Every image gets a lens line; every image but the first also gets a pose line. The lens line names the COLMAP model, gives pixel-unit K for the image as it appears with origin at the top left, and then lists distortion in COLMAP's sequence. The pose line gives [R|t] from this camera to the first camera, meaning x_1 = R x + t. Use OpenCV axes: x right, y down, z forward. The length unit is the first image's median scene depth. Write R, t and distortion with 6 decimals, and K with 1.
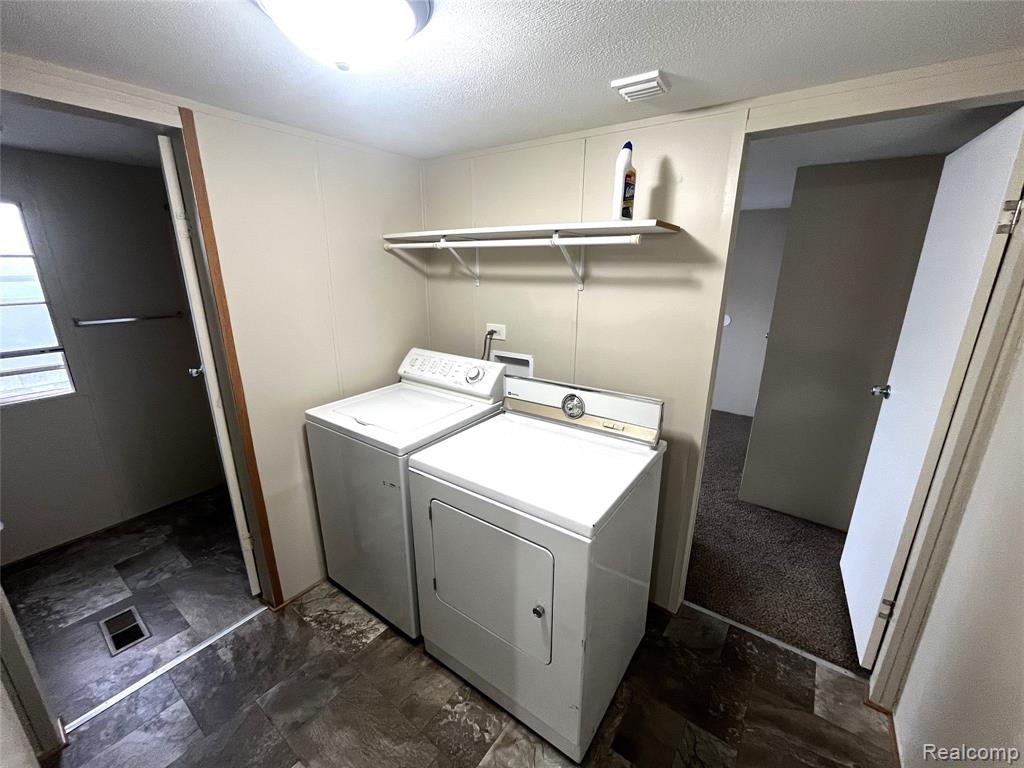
lens RADIAL K [[418.0, 0, 511.7], [0, 418.0, 384.2], [0, 0, 1]] dist [-0.002590, -0.000627]
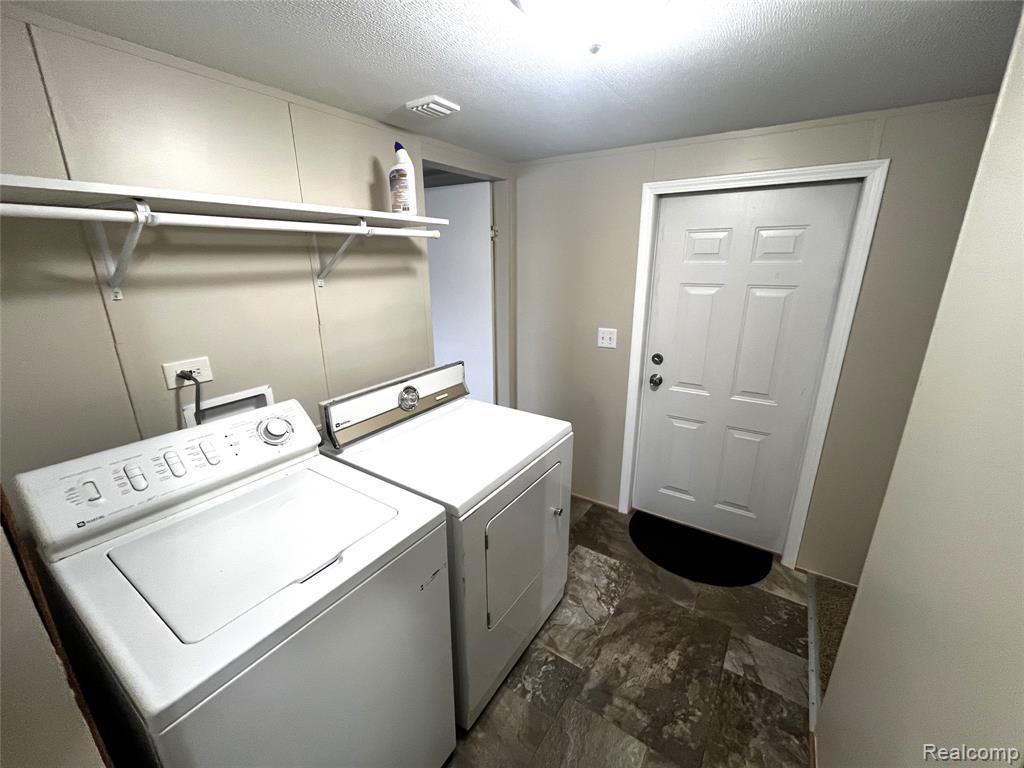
lens RADIAL K [[418.0, 0, 513.5], [0, 418.0, 384.0], [0, 0, 1]] dist [-0.002590, -0.000627]
pose [[-0.038600, -0.294276, 0.954941, -0.855986], [0.278512, 0.914614, 0.293107, -0.214524], [-0.959657, 0.277276, 0.046655, 0.746436]]
